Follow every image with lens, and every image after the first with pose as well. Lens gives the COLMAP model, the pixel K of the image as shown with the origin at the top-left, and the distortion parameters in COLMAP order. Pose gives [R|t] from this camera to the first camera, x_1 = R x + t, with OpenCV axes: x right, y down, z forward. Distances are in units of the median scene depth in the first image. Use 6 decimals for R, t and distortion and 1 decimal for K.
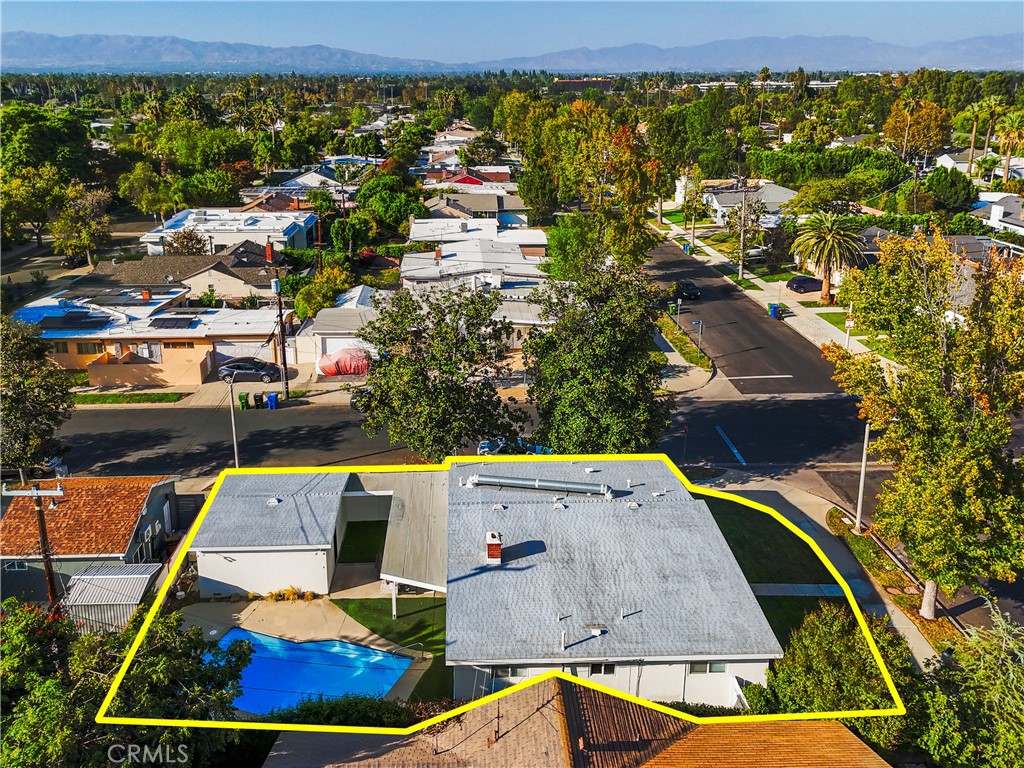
lens RADIAL K [[741.9, 0, 508.0], [0, 741.9, 382.7], [0, 0, 1]] dist [0.007861, 0.002549]
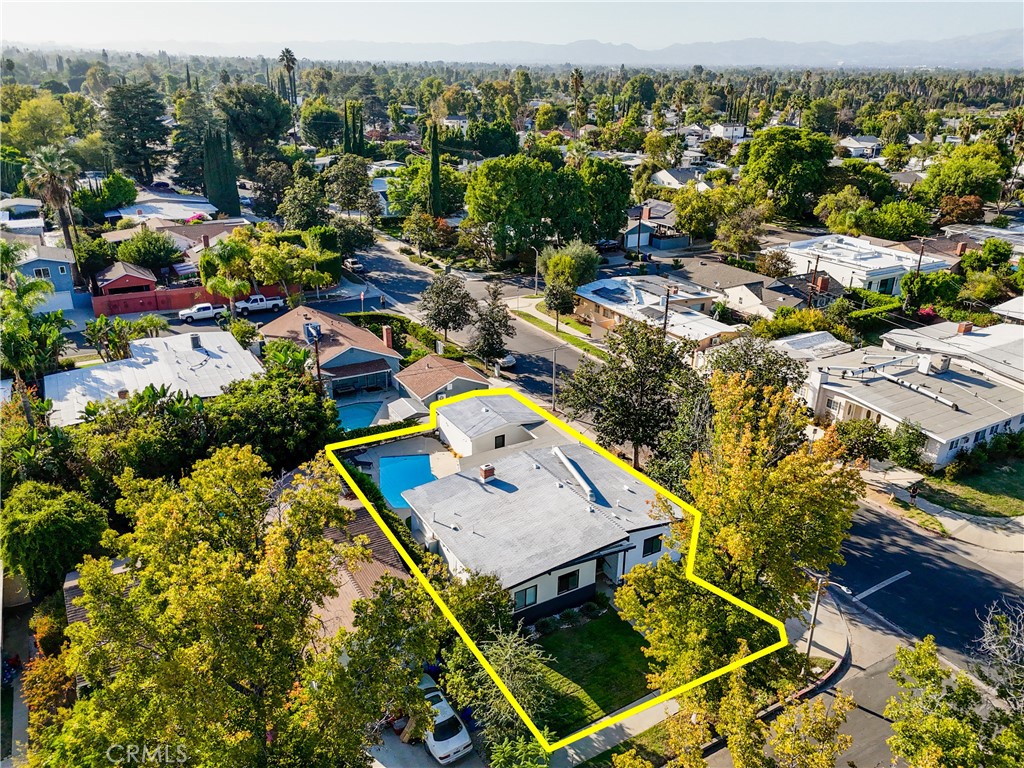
lens RADIAL K [[741.9, 0, 509.8], [0, 741.9, 384.9], [0, 0, 1]] dist [0.007861, 0.002549]
pose [[0.475957, 0.342507, -0.810033, 0.565231], [-0.347273, 0.919396, 0.184699, -0.118509], [0.808001, 0.193393, 0.556536, 0.061901]]
